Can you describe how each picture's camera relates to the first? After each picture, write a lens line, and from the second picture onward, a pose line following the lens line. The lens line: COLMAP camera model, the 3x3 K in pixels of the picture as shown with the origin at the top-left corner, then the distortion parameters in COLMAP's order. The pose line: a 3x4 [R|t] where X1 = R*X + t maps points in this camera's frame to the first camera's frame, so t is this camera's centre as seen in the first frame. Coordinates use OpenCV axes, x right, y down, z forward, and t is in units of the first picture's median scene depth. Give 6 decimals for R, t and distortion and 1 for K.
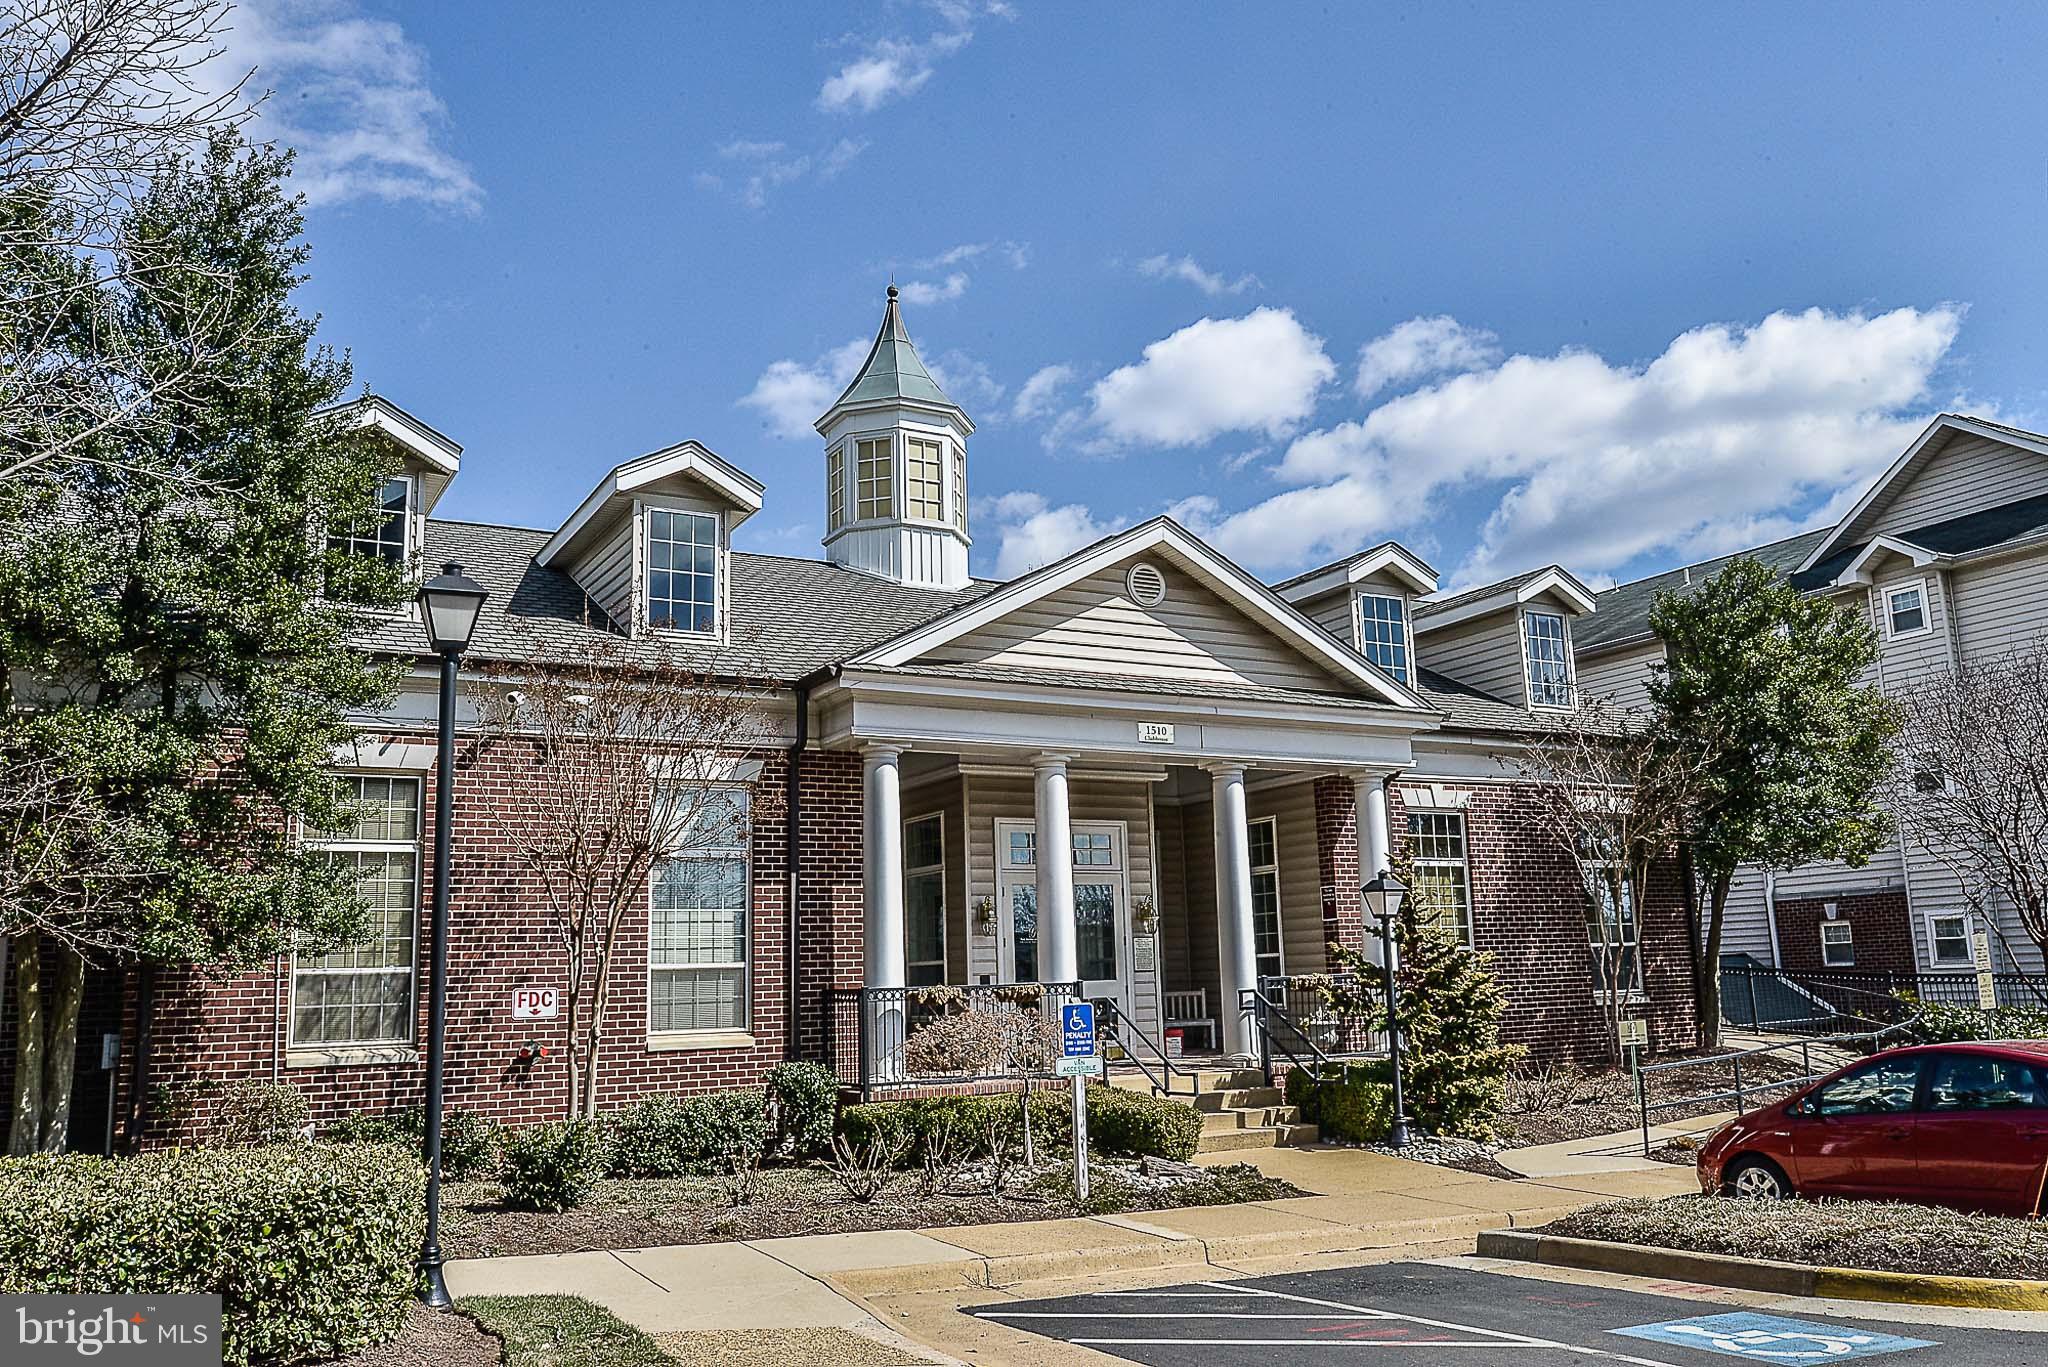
lens RADIAL K [[1637.8, 0, 1024.0], [0, 1637.8, 683.5], [0, 0, 1]] dist [0.001387, 0.000157]
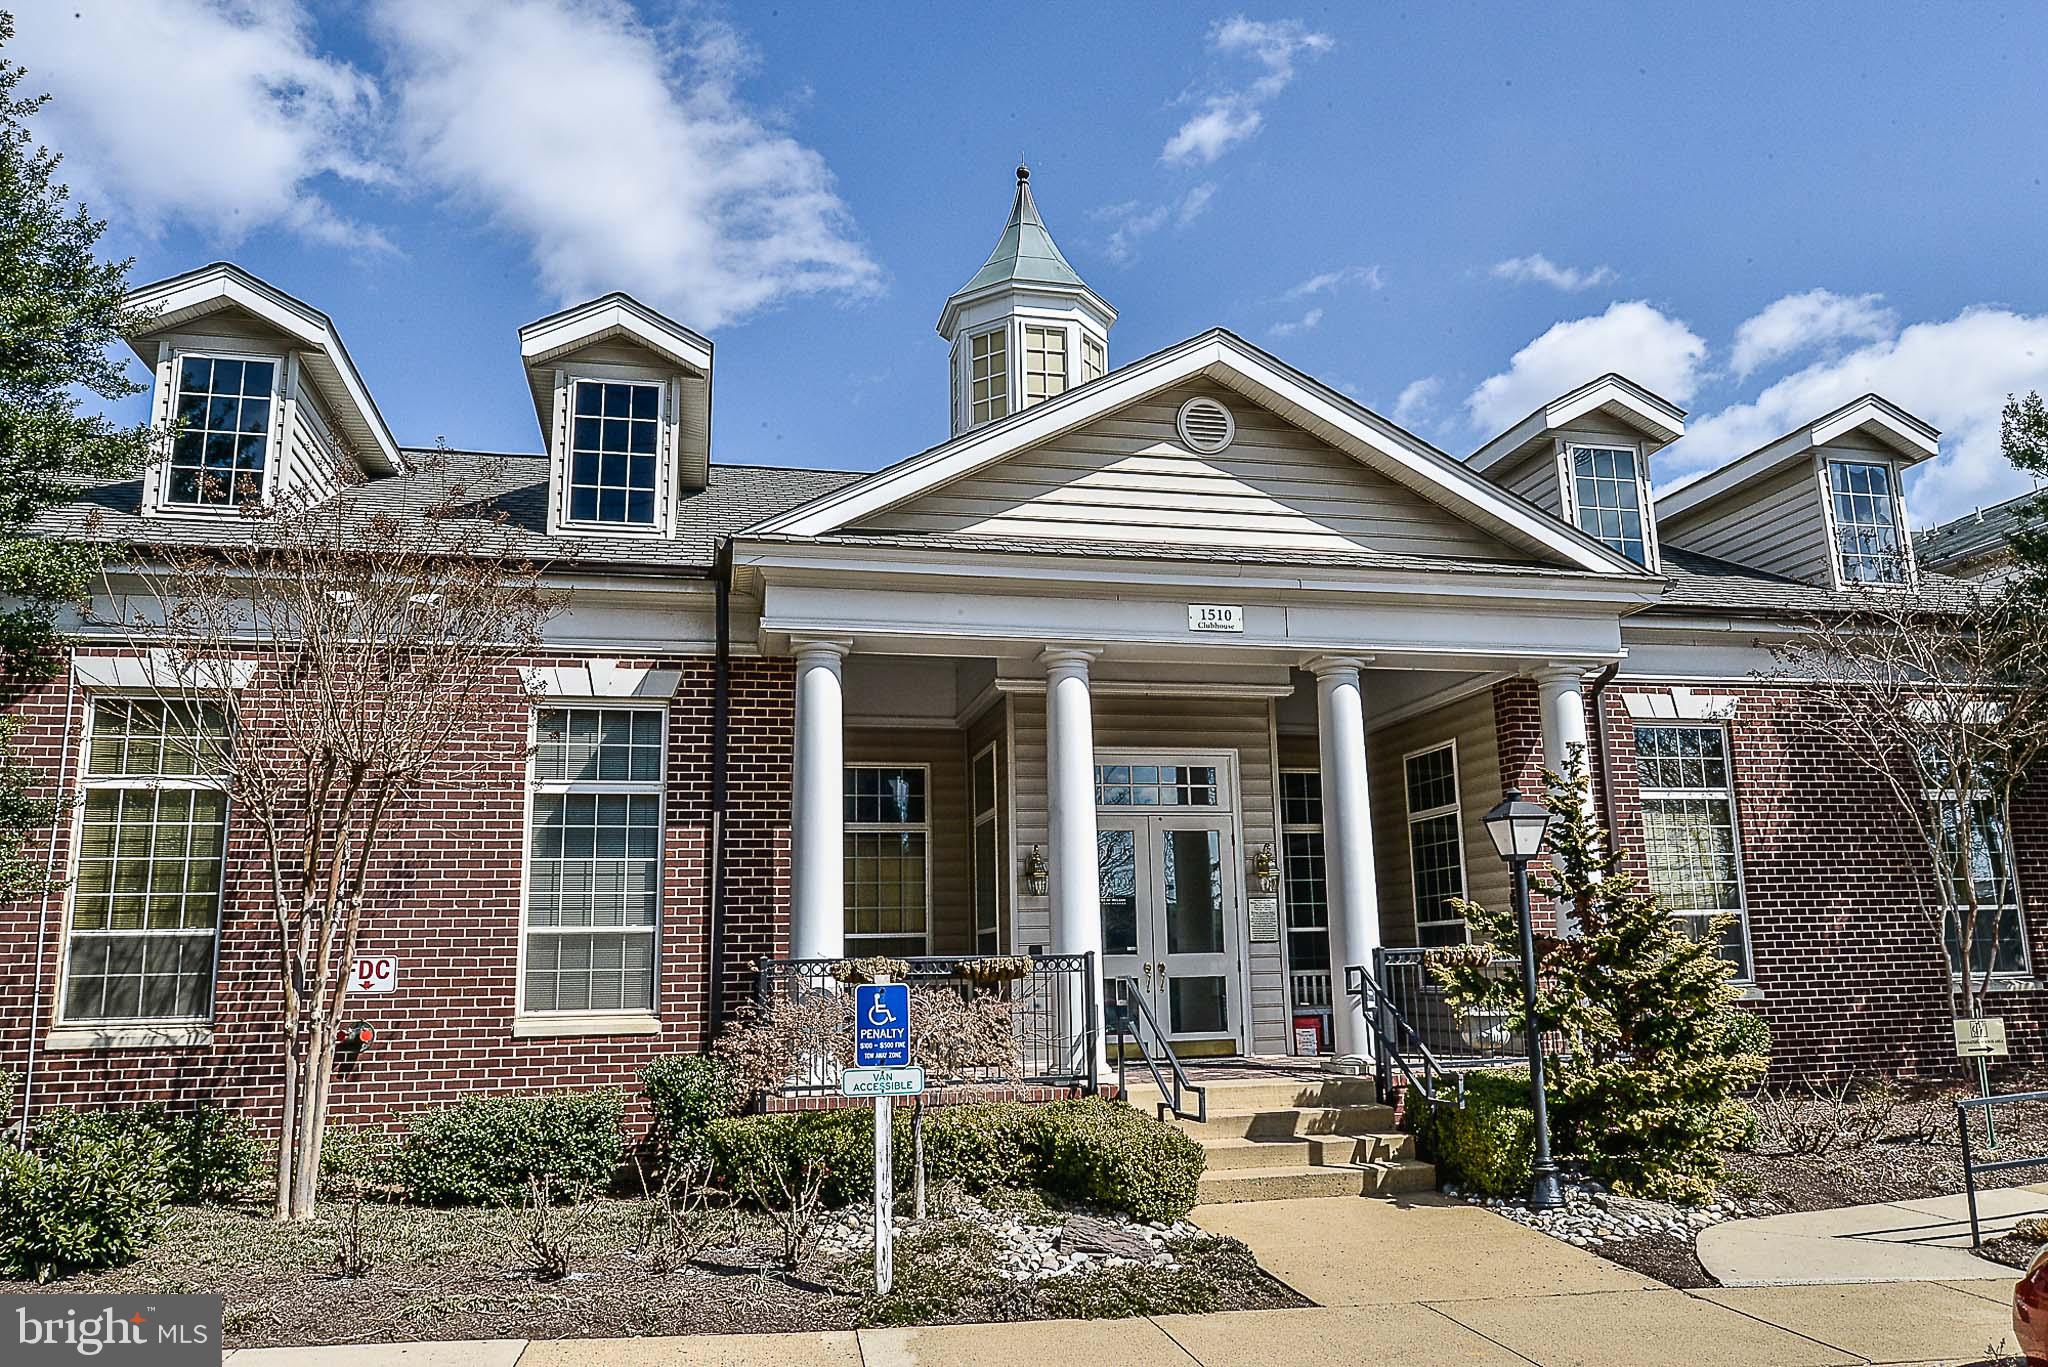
lens RADIAL K [[1459.1, 0, 1024.0], [0, 1459.1, 683.5], [0, 0, 1]] dist [-0.014045, 0.020844]
pose [[0.956373, -0.047249, -0.288301, 0.197713], [0.045352, 0.998883, -0.013260, 0.068354], [0.288606, -0.000394, 0.957448, 0.364776]]
